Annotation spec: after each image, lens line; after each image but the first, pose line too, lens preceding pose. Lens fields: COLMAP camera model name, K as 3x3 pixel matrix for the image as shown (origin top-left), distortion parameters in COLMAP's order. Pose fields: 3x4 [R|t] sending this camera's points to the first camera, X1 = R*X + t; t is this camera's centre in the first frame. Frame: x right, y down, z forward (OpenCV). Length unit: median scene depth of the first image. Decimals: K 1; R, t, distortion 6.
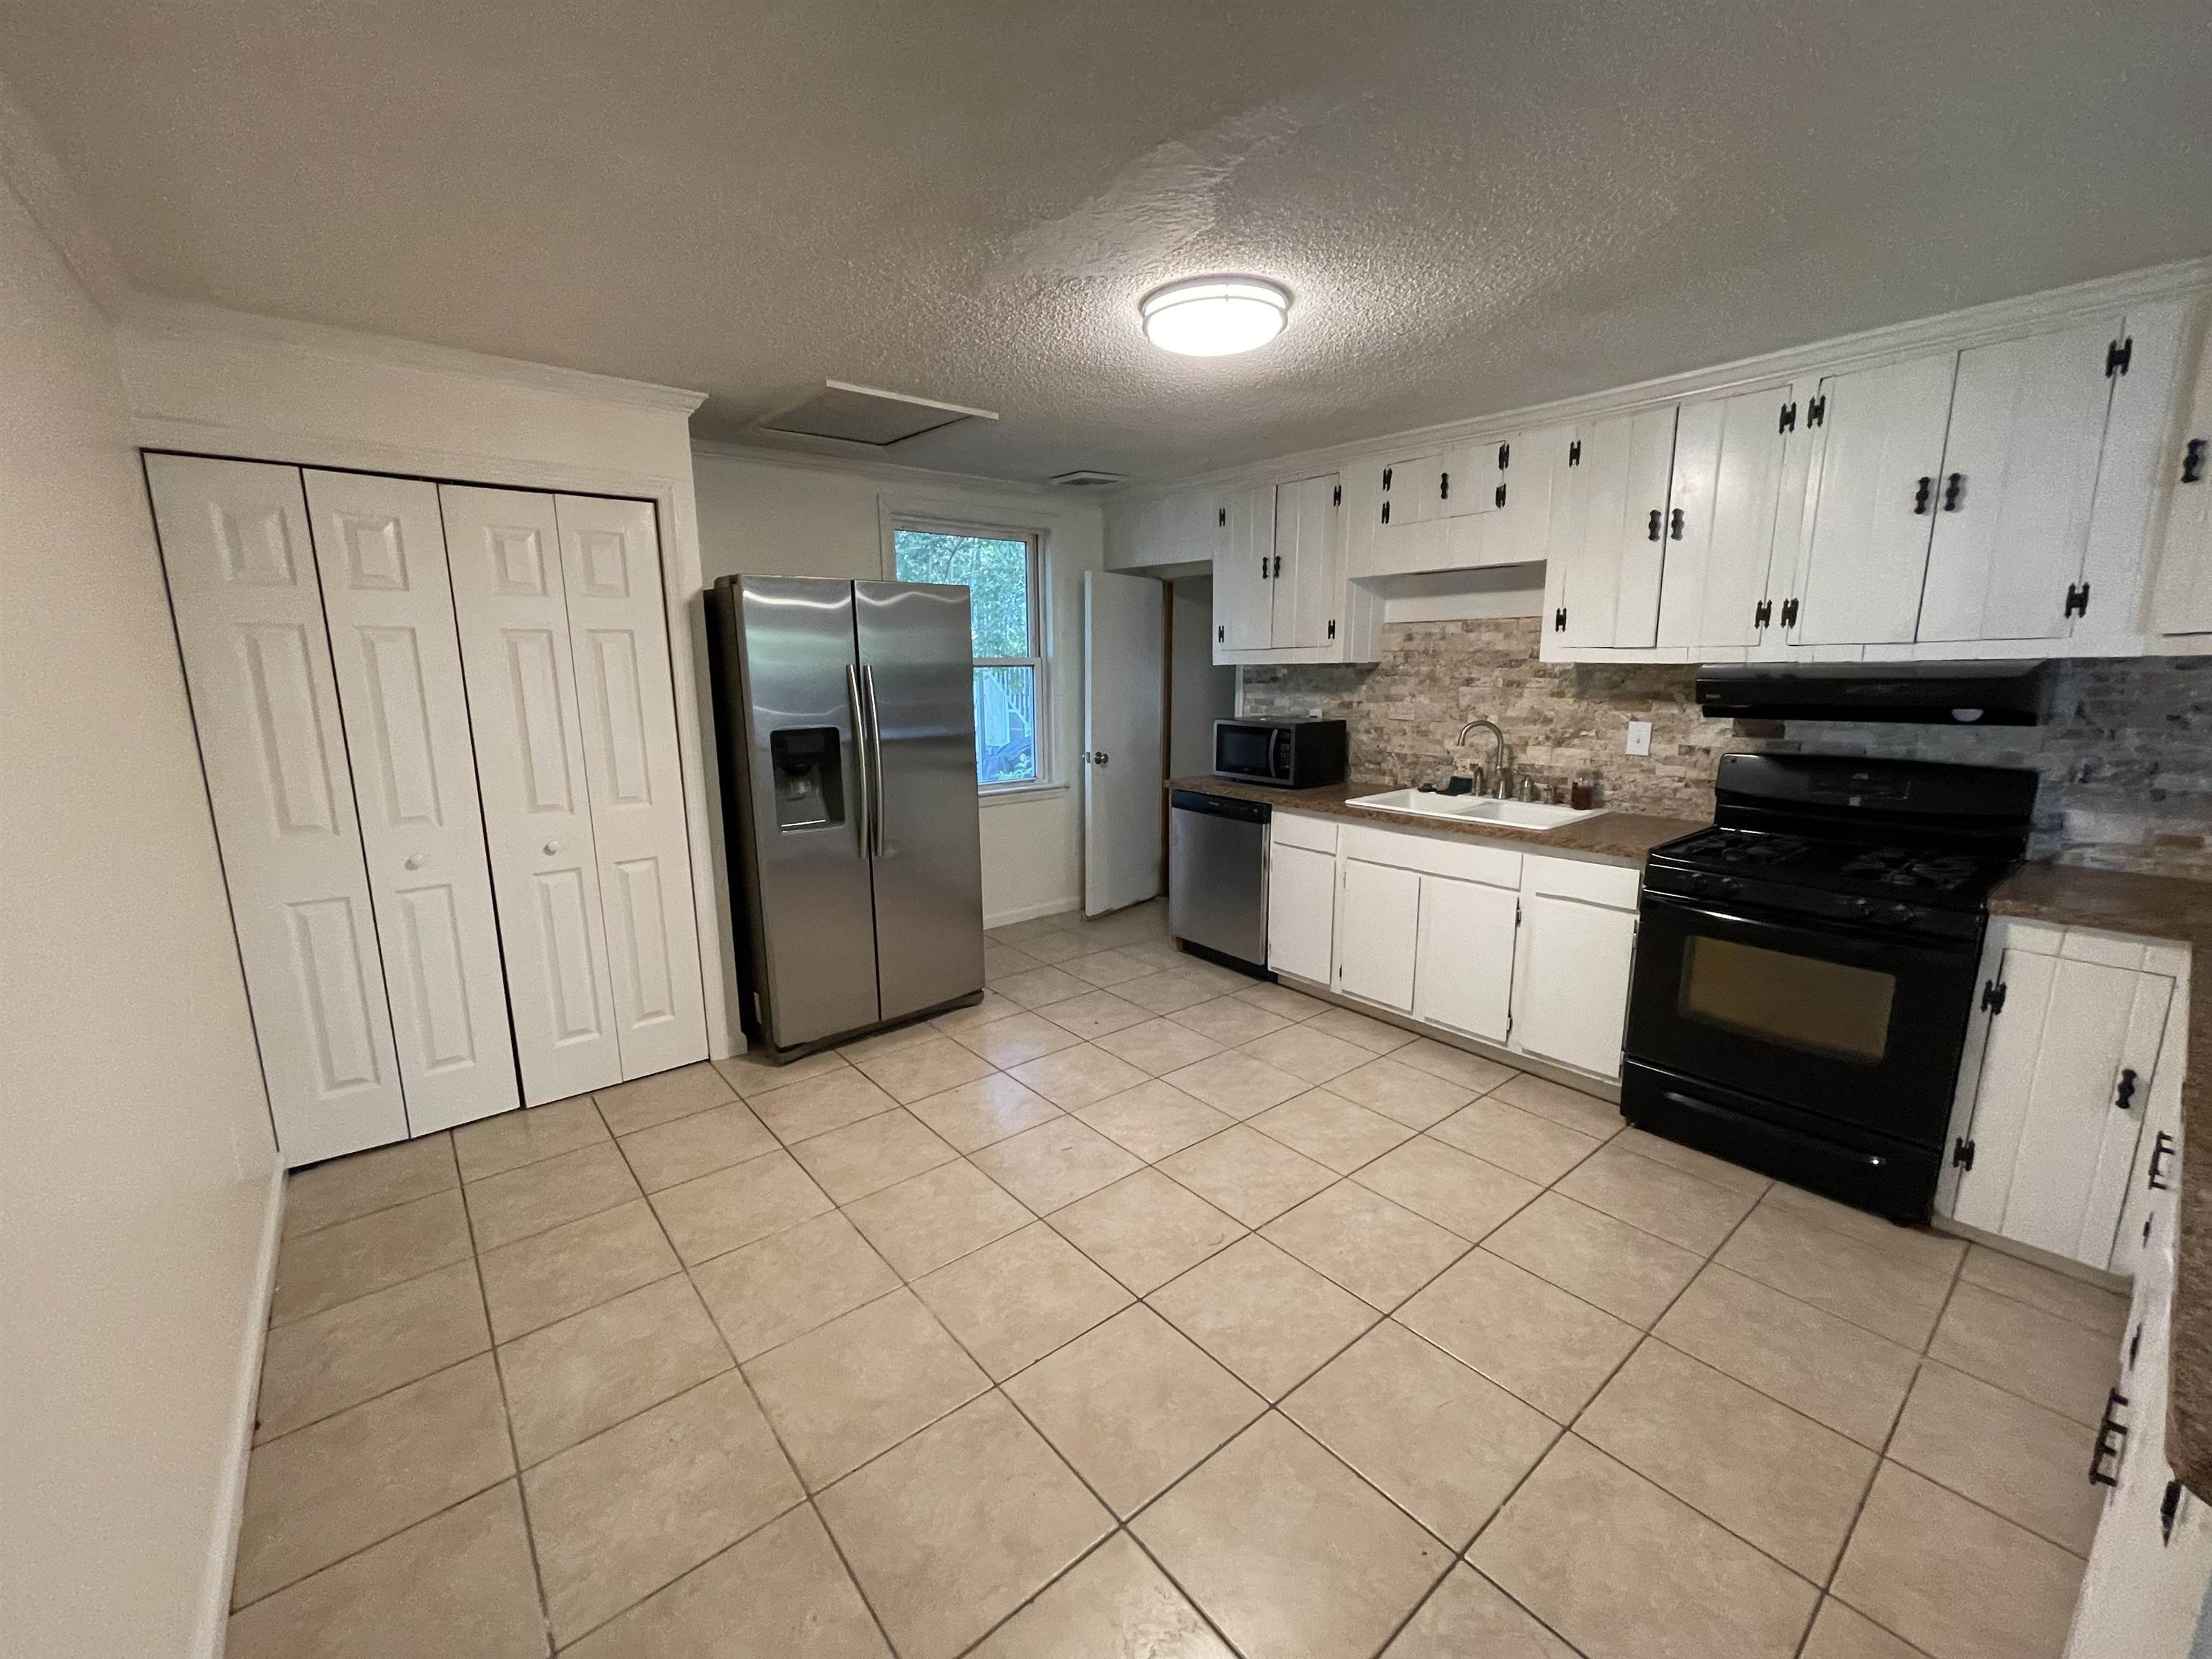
lens RADIAL K [[897.5, 0, 1097.0], [0, 897.5, 832.1], [0, 0, 1]] dist [0.000593, 0.000309]
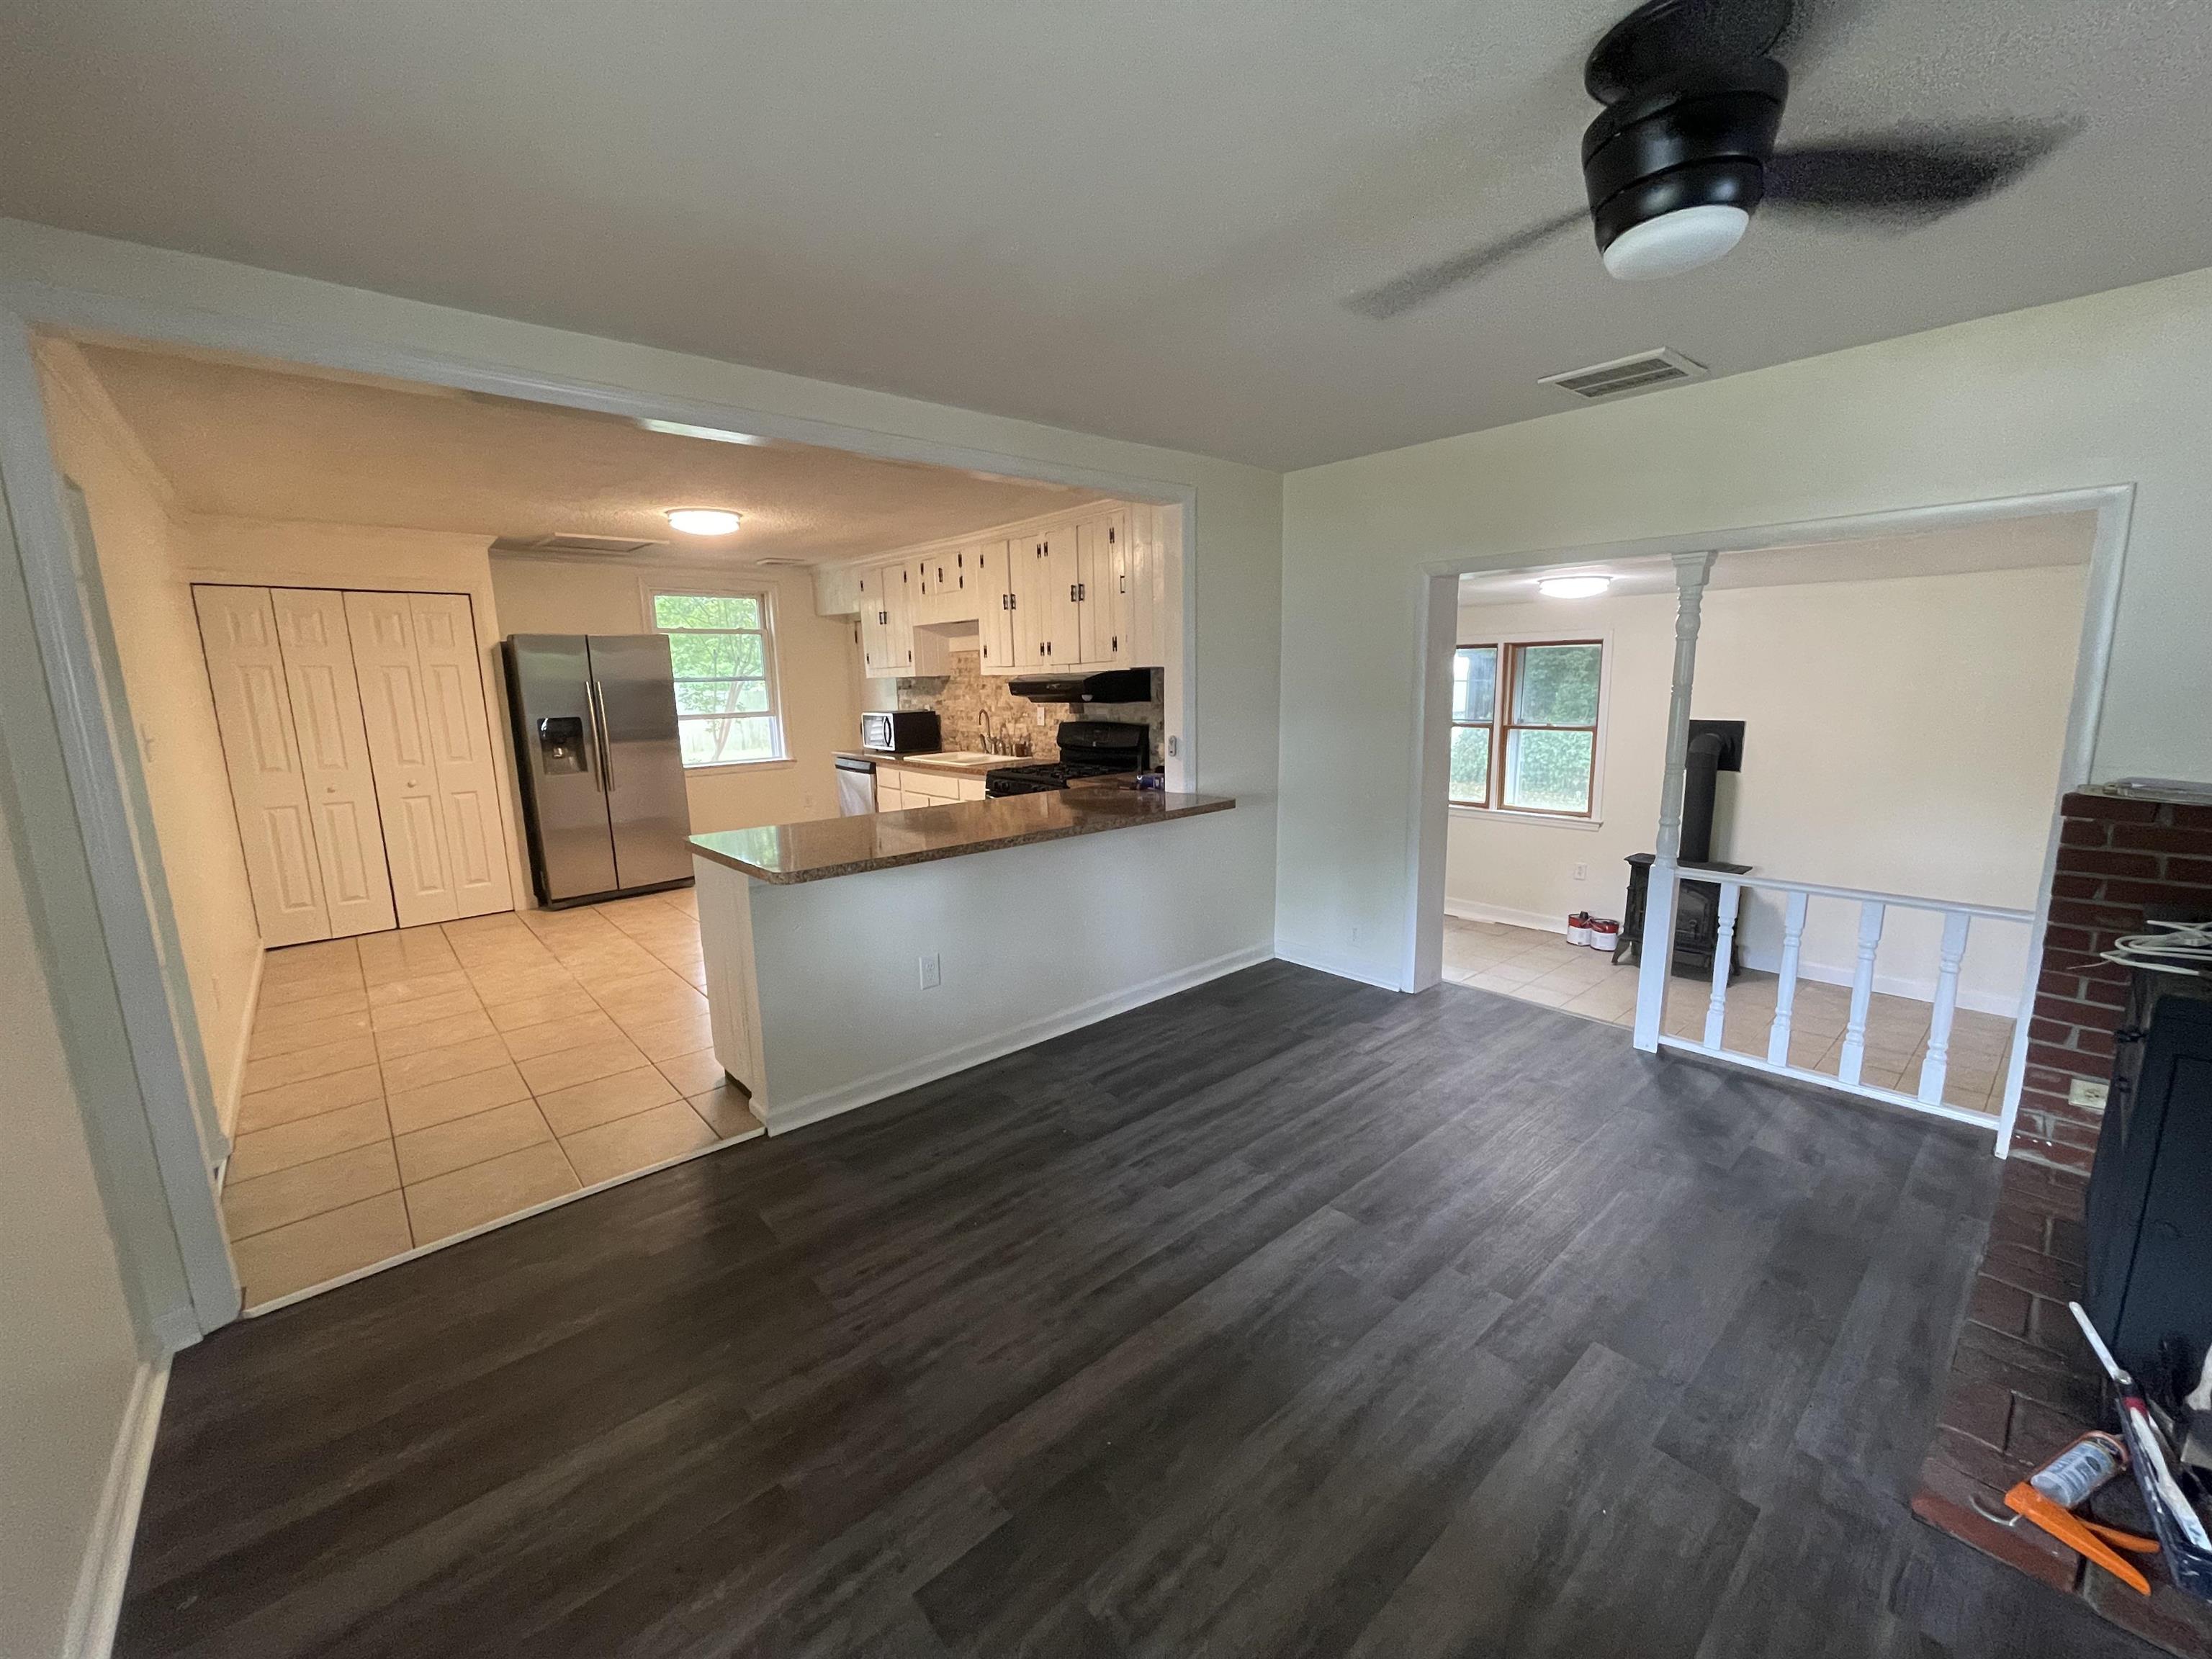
lens RADIAL K [[888.9, 0, 1102.7], [0, 888.9, 834.4], [0, 0, 1]] dist [0.001317, -0.000170]
pose [[0.999191, -0.020998, 0.034287, 0.665043], [0.021351, 0.999722, -0.009981, 0.152151], [-0.034068, 0.010705, 0.999362, -0.776797]]
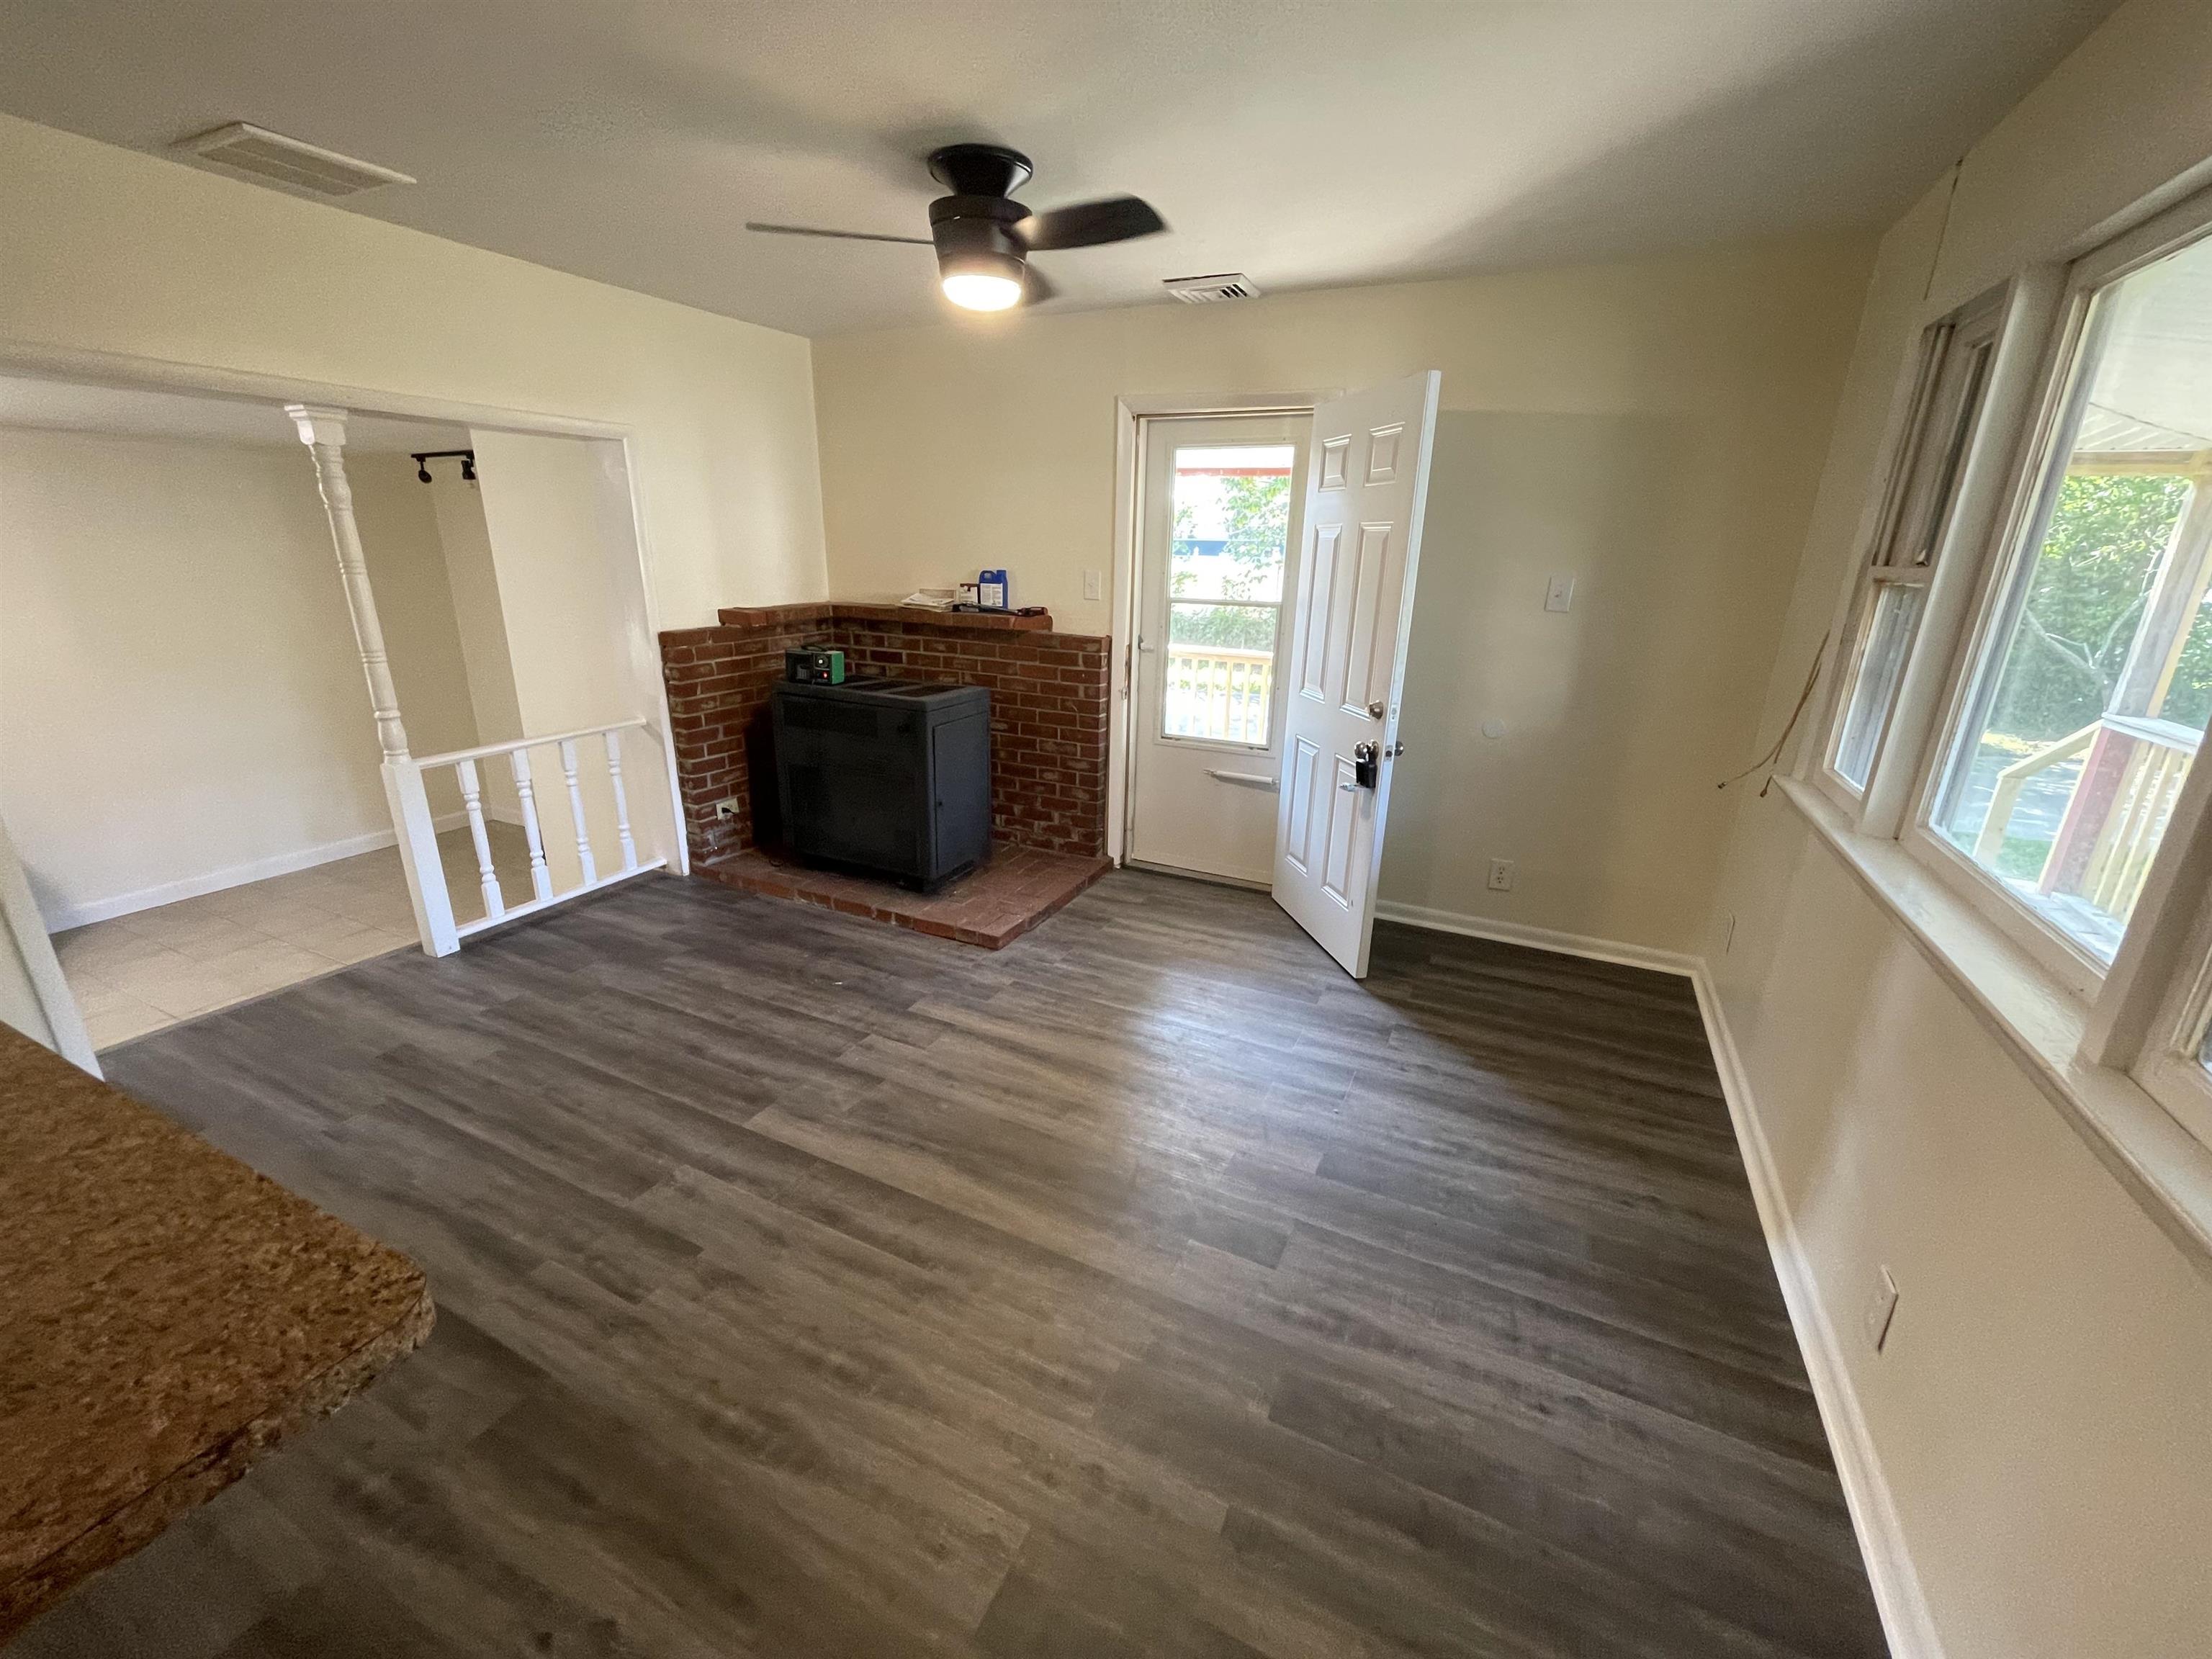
lens RADIAL K [[876.6, 0, 1106.0], [0, 876.6, 829.5], [0, 0, 1]] dist [0.001583, 0.000071]
pose [[-0.421834, -0.280756, 0.862109, 0.212150], [0.153369, 0.915051, 0.373042, 0.027591], [-0.893608, 0.289582, -0.342940, -0.119909]]
